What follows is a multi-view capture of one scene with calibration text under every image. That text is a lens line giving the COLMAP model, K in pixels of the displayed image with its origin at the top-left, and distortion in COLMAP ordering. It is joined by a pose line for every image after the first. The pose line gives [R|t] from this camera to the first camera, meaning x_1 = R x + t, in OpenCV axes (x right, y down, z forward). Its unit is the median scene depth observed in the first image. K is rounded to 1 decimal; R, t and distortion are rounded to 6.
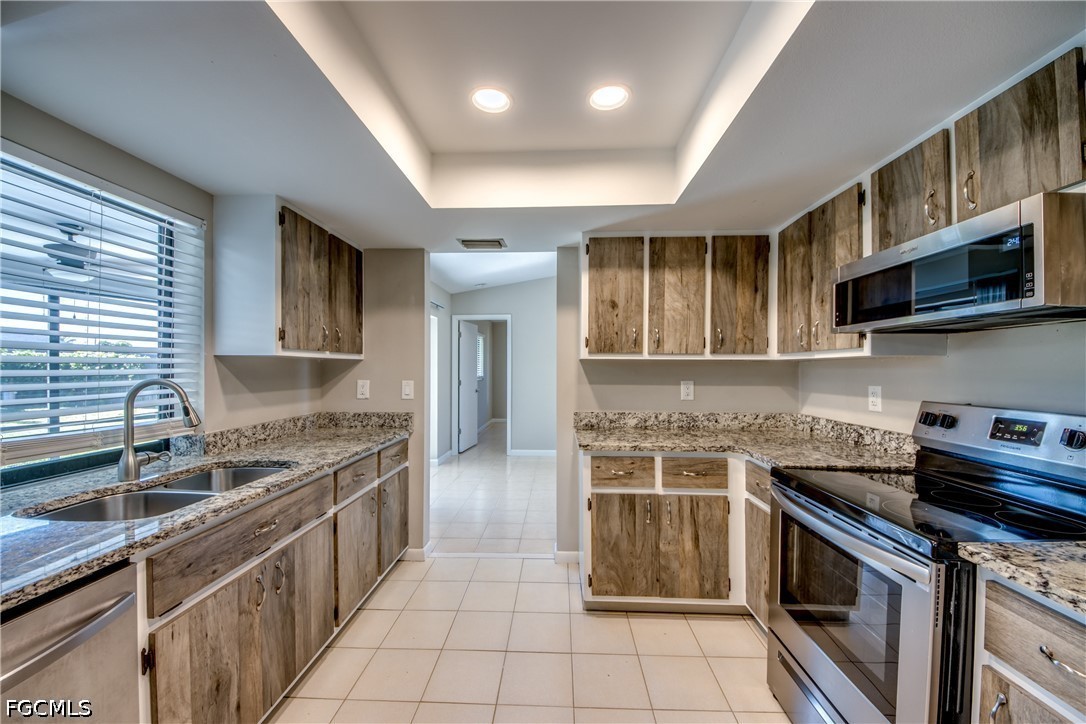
lens RADIAL K [[415.5, 0, 550.3], [0, 415.5, 365.4], [0, 0, 1]] dist [0.009119, -0.005959]
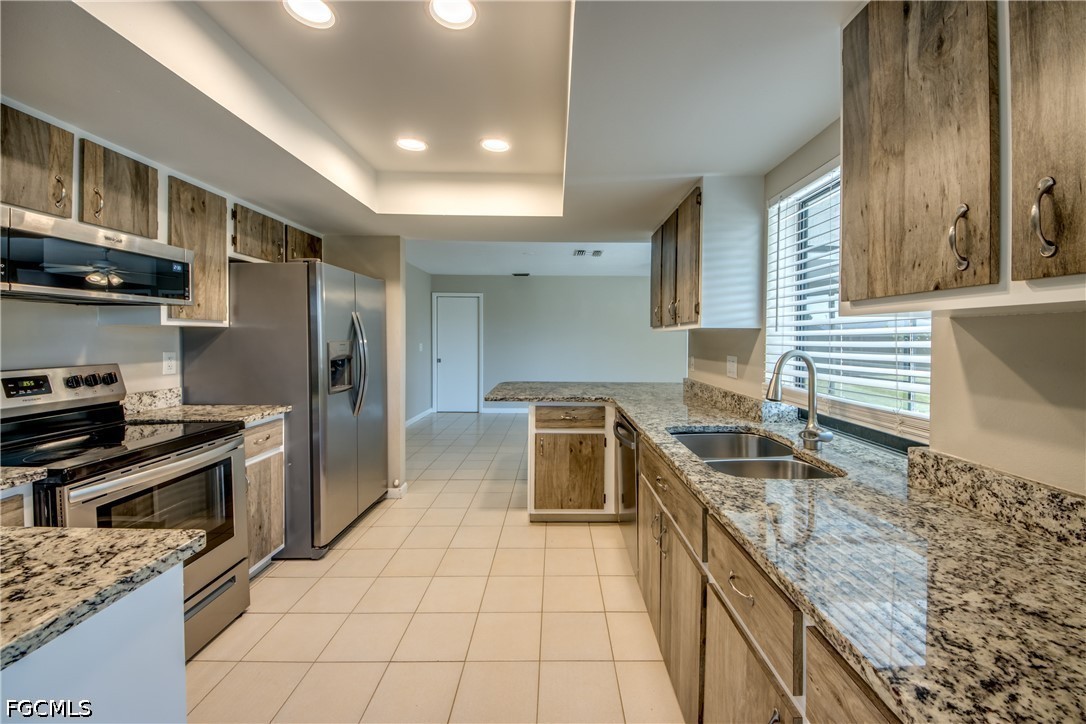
lens RADIAL K [[415.5, 0, 566.8], [0, 415.5, 344.1], [0, 0, 1]] dist [0.009119, -0.005959]
pose [[-0.998541, -0.004825, -0.053789, -0.250146], [-0.005259, 0.999955, 0.007937, 0.009279], [0.053748, 0.008208, -0.998521, 1.423274]]
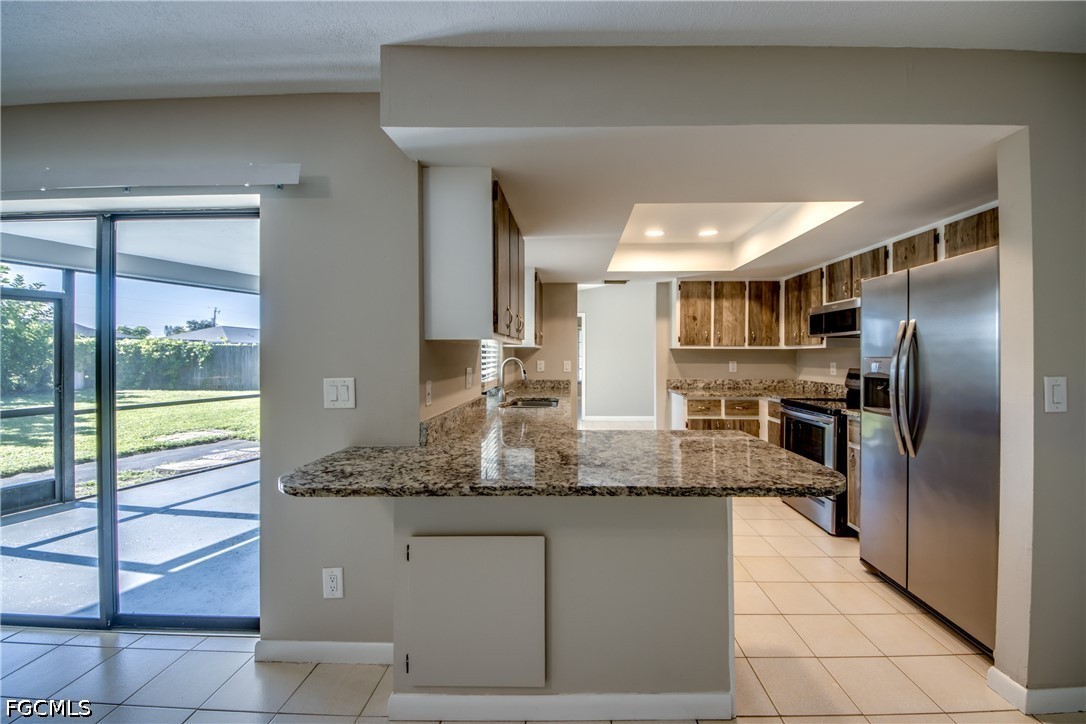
lens RADIAL K [[415.5, 0, 569.6], [0, 415.5, 349.0], [0, 0, 1]] dist [0.009119, -0.005959]
pose [[0.999750, 0.000572, 0.022358, -0.491486], [-0.000449, 0.999985, -0.005478, -0.003137], [-0.022361, 0.005467, 0.999735, -0.905910]]
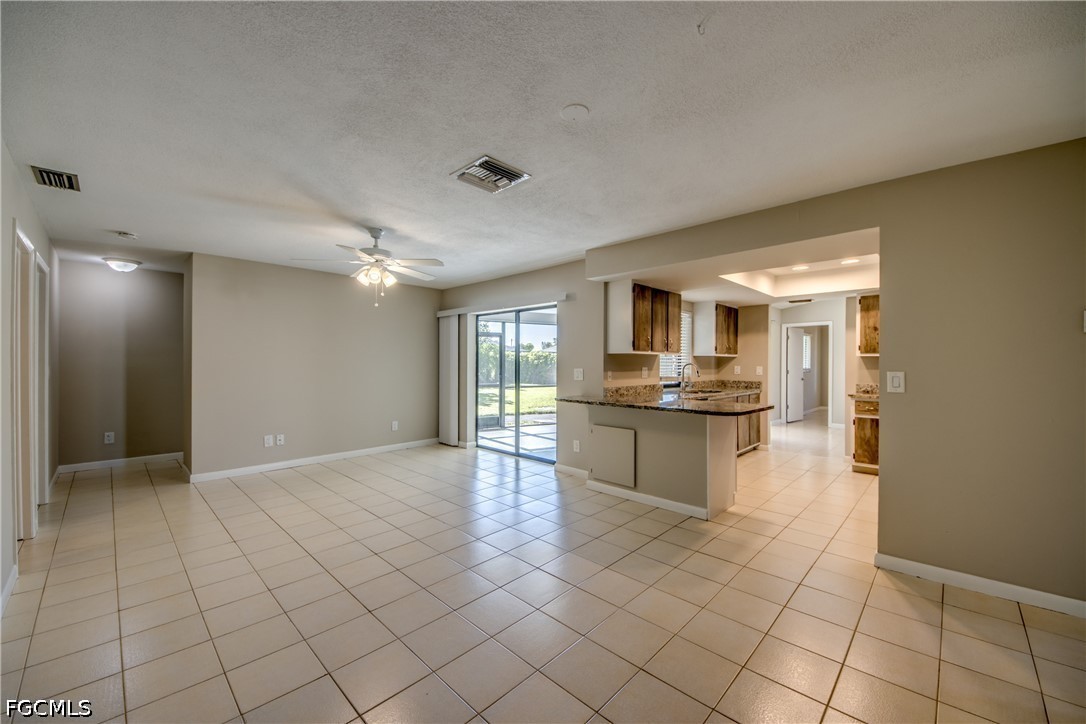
lens RADIAL K [[415.5, 0, 536.2], [0, 415.5, 361.1], [0, 0, 1]] dist [0.009119, -0.005959]
pose [[0.724149, 0.002471, -0.689639, 0.404368], [-0.000825, 0.999996, 0.002716, 0.005411], [0.689643, -0.001398, 0.724148, -1.787056]]
